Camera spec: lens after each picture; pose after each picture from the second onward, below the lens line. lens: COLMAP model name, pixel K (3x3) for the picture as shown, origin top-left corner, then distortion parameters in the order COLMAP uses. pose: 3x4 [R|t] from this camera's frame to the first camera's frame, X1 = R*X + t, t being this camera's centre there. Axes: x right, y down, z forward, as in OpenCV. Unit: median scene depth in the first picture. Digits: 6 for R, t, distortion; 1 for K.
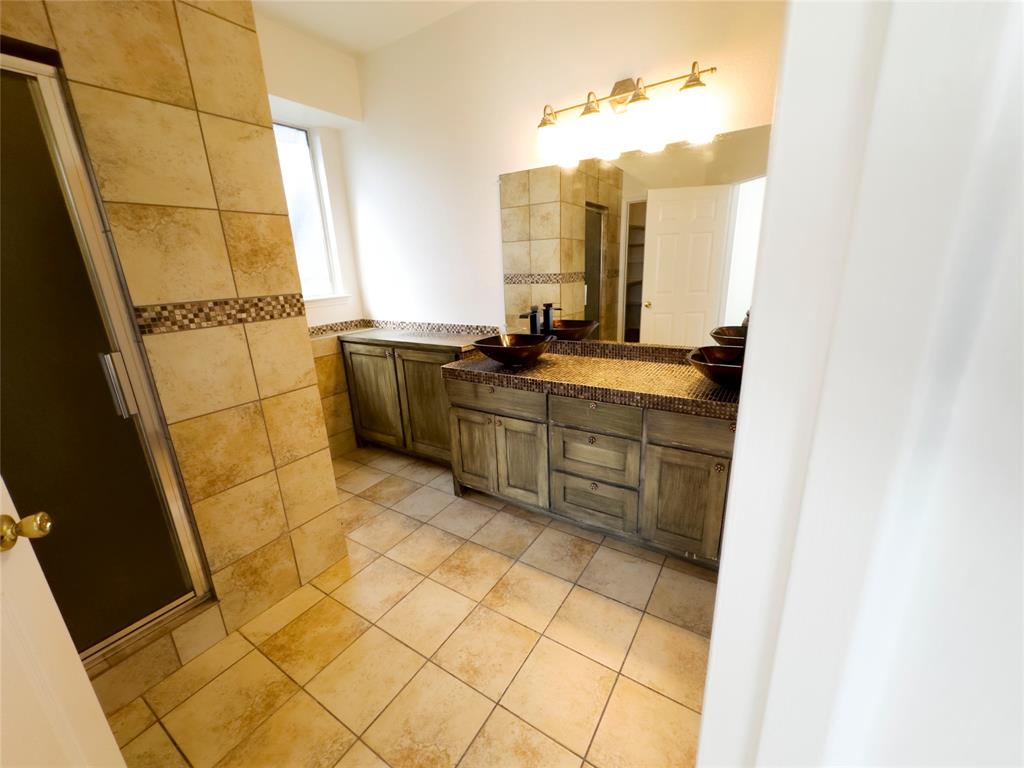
lens RADIAL K [[411.0, 0, 513.3], [0, 411.0, 379.5], [0, 0, 1]] dist [-0.002201, -0.000040]
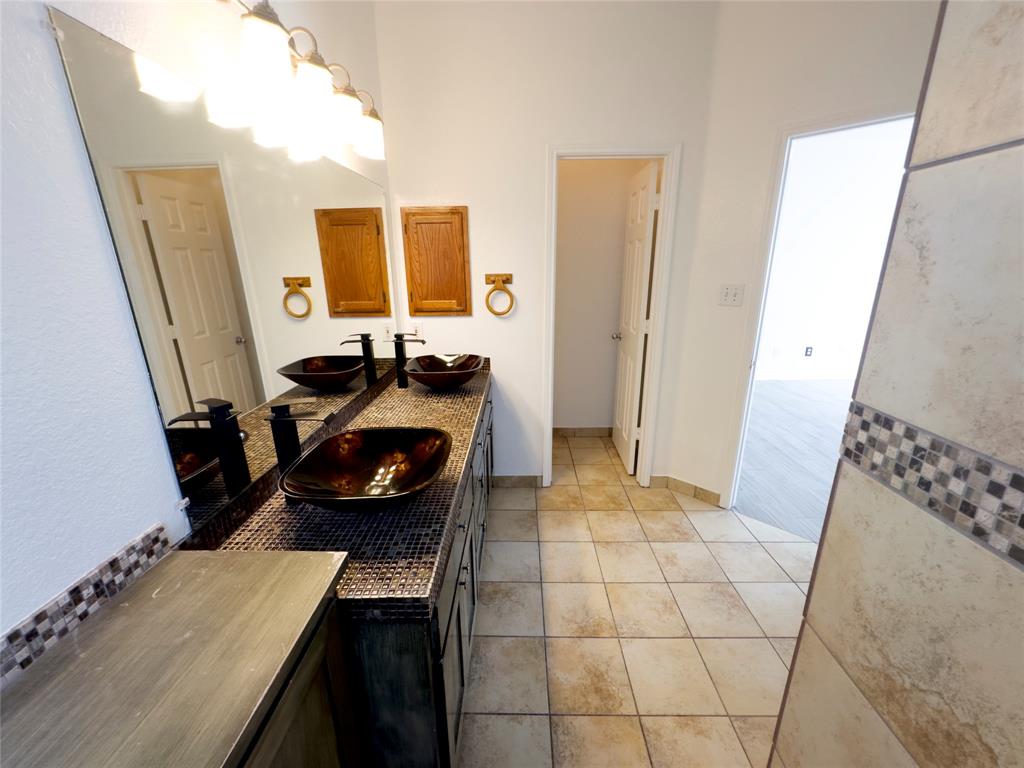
lens RADIAL K [[411.0, 0, 514.0], [0, 411.0, 386.2], [0, 0, 1]] dist [-0.002201, -0.000040]
pose [[-0.524885, -0.200663, 0.827182, -0.569355], [0.262893, 0.886081, 0.381769, -0.372182], [-0.809557, 0.417846, -0.412337, 1.208029]]
